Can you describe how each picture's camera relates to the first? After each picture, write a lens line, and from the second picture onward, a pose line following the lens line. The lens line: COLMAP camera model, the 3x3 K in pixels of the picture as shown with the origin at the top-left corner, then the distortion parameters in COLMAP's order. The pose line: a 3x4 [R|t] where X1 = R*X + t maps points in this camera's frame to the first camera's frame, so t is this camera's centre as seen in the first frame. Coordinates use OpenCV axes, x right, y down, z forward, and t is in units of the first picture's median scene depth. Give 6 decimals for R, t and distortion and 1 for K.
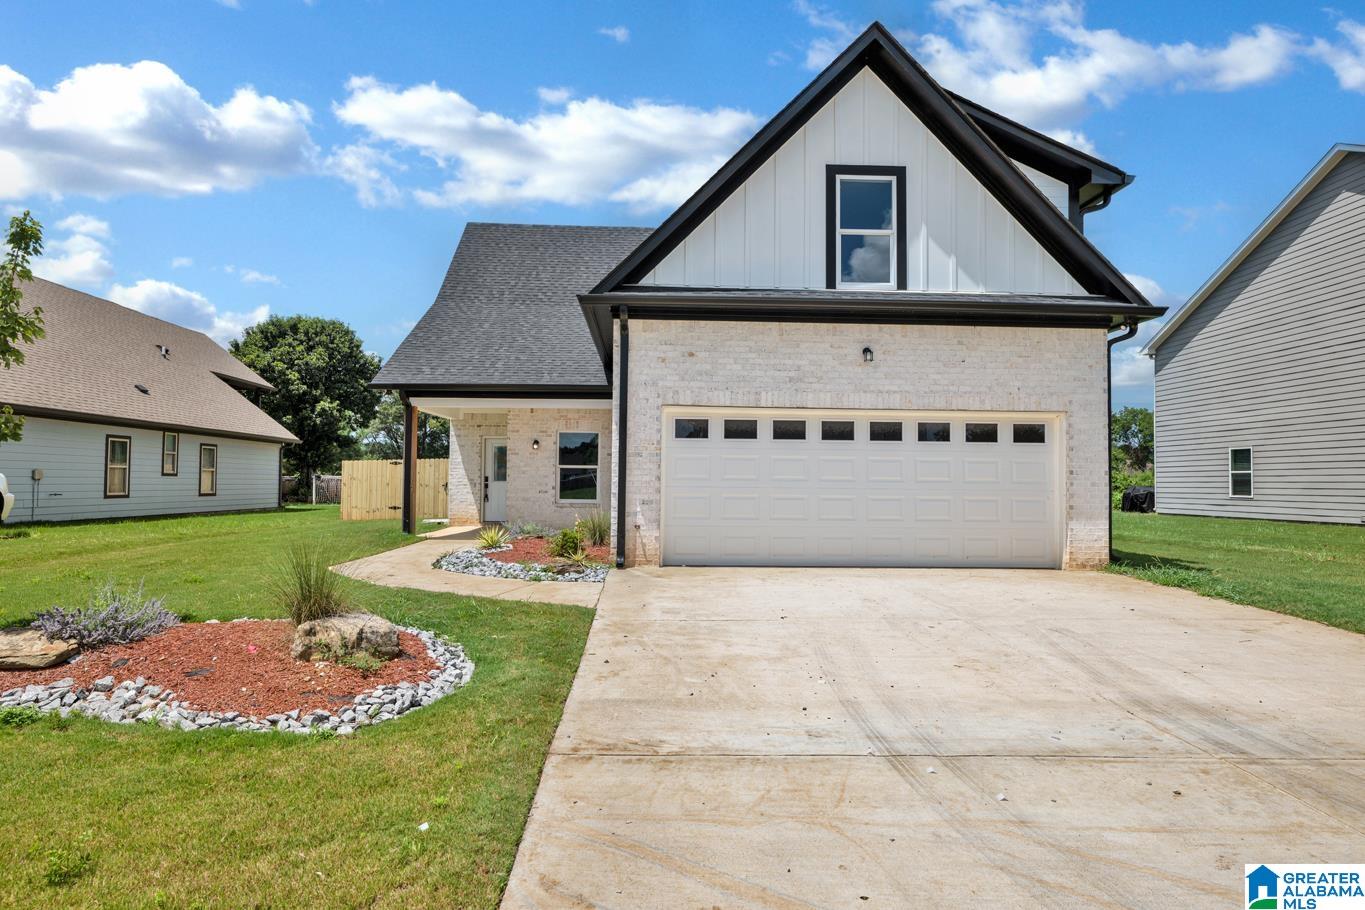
lens RADIAL K [[773.7, 0, 682.5], [0, 773.7, 455.0], [0, 0, 1]] dist [-0.001782, 0.001467]
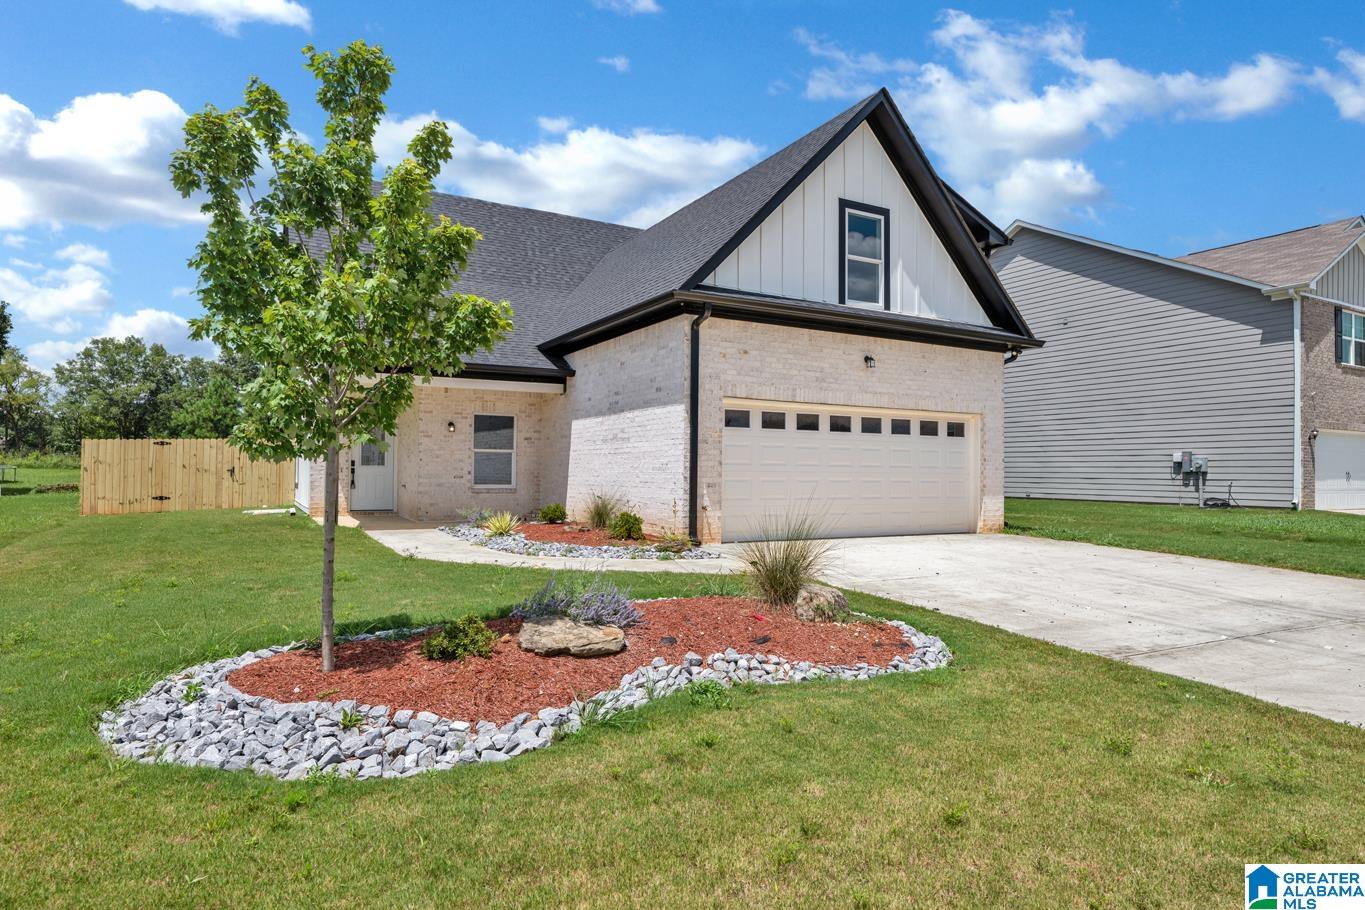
lens RADIAL K [[788.8, 0, 682.5], [0, 788.8, 455.0], [0, 0, 1]] dist [-0.001493, 0.000962]
pose [[0.891663, 0.007572, 0.452637, -0.569665], [-0.016593, 0.999735, 0.015964, 0.001278], [-0.452396, -0.021745, 0.891552, 0.026942]]
